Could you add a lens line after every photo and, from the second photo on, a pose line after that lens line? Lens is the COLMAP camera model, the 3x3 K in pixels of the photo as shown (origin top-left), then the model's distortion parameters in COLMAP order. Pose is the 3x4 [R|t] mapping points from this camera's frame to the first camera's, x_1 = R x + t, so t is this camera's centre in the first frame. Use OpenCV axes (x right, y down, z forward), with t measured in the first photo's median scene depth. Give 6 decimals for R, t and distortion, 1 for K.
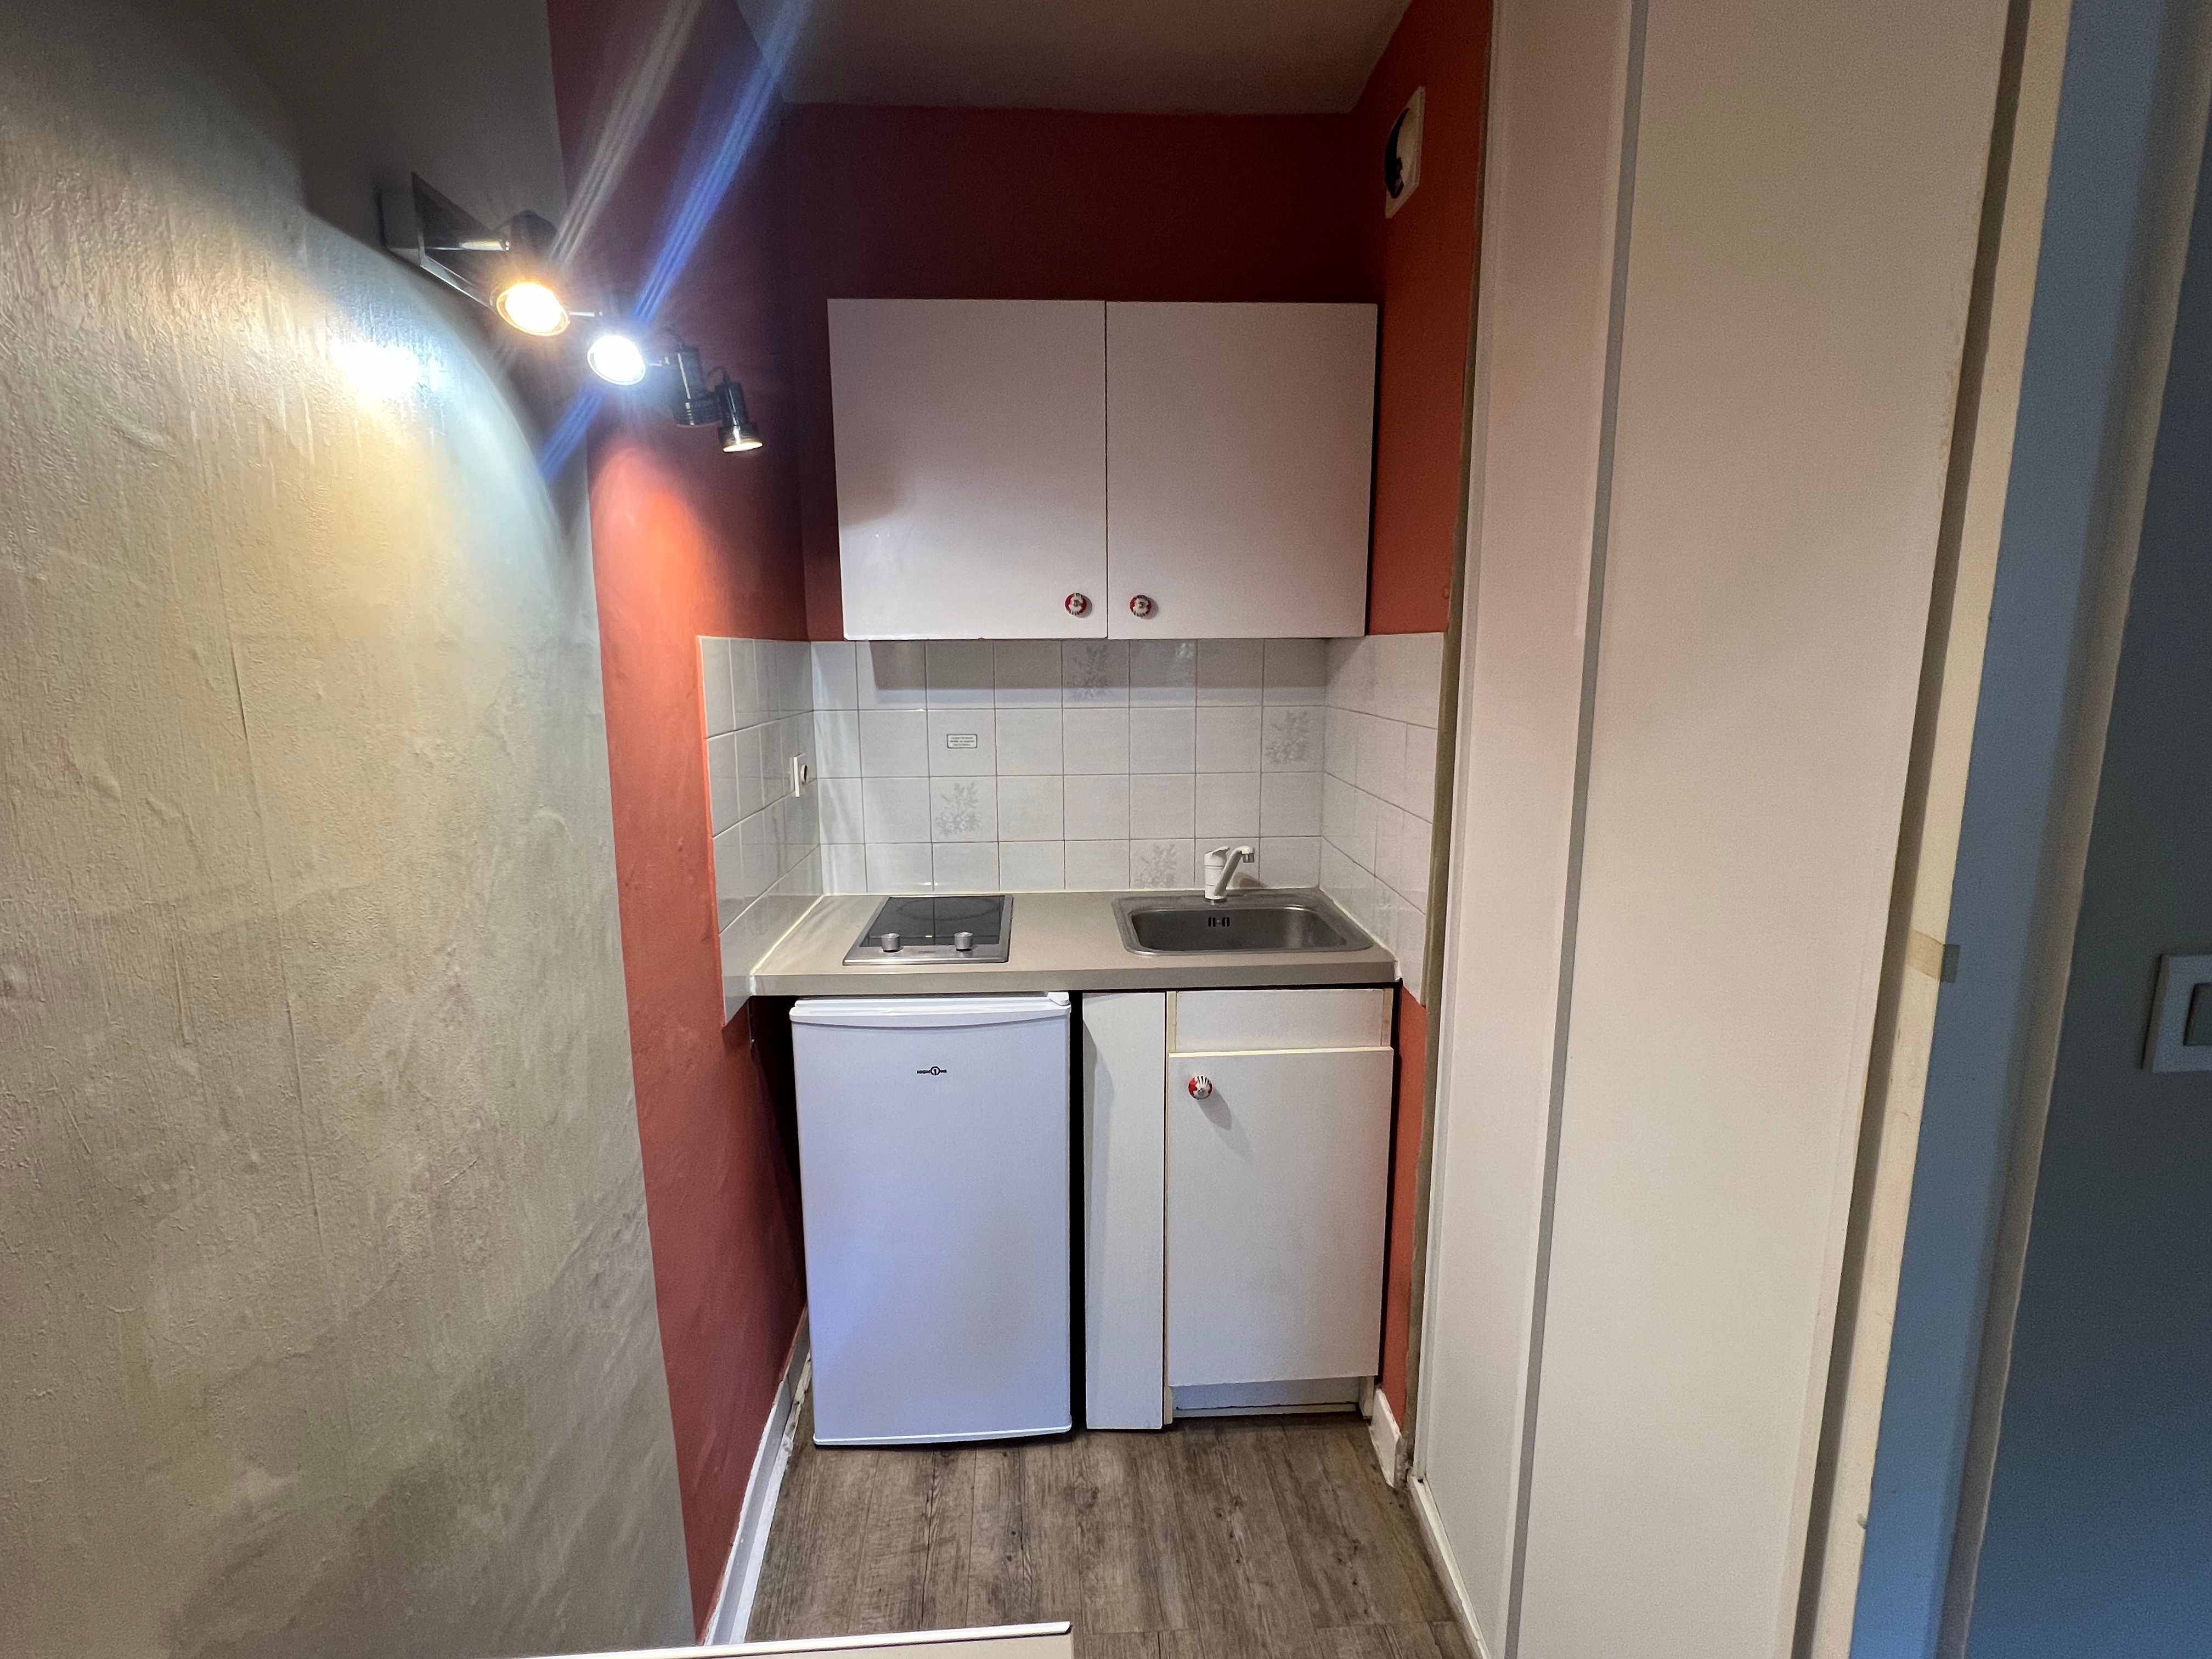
lens RADIAL K [[1038.2, 0, 1106.0], [0, 1038.2, 829.5], [0, 0, 1]] dist [-0.001465, -0.000418]
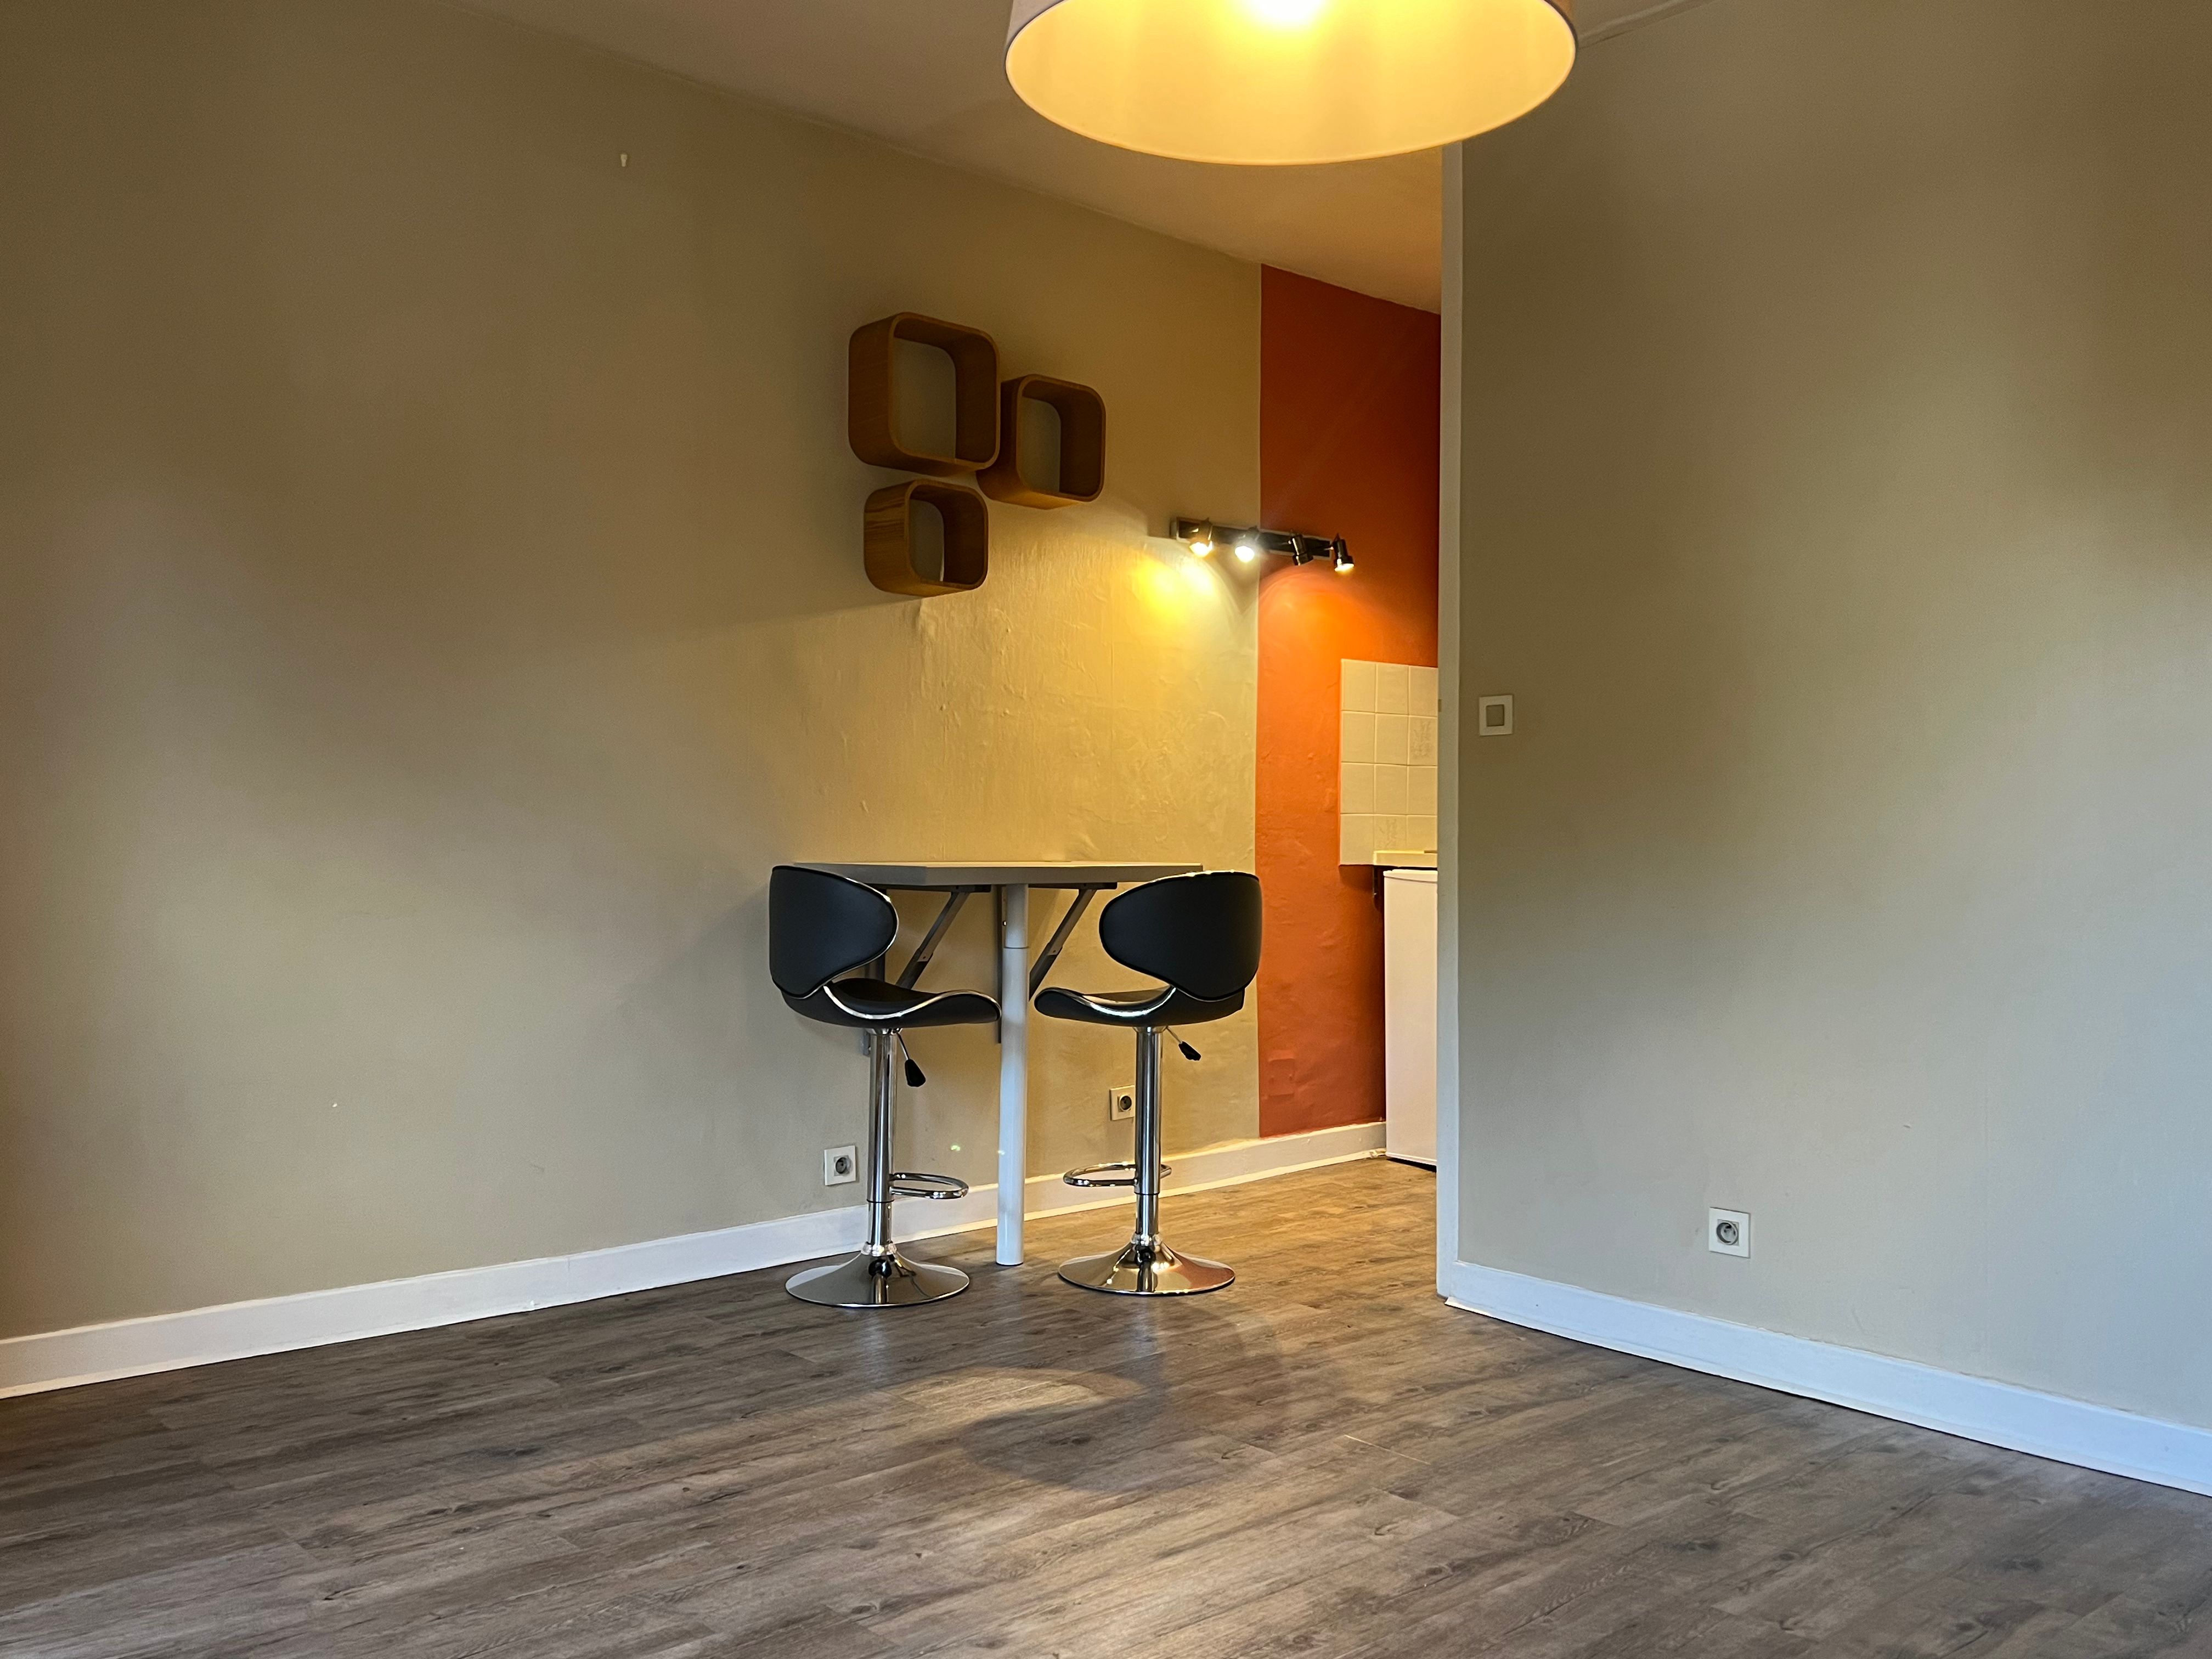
lens RADIAL K [[1881.9, 0, 1106.0], [0, 1881.9, 829.5], [0, 0, 1]] dist [0.007629, 0.003009]
pose [[0.619551, 0.005532, -0.784937, 3.279670], [-0.141639, 0.984349, -0.104858, 0.873793], [0.772072, 0.176142, 0.610638, -2.265172]]
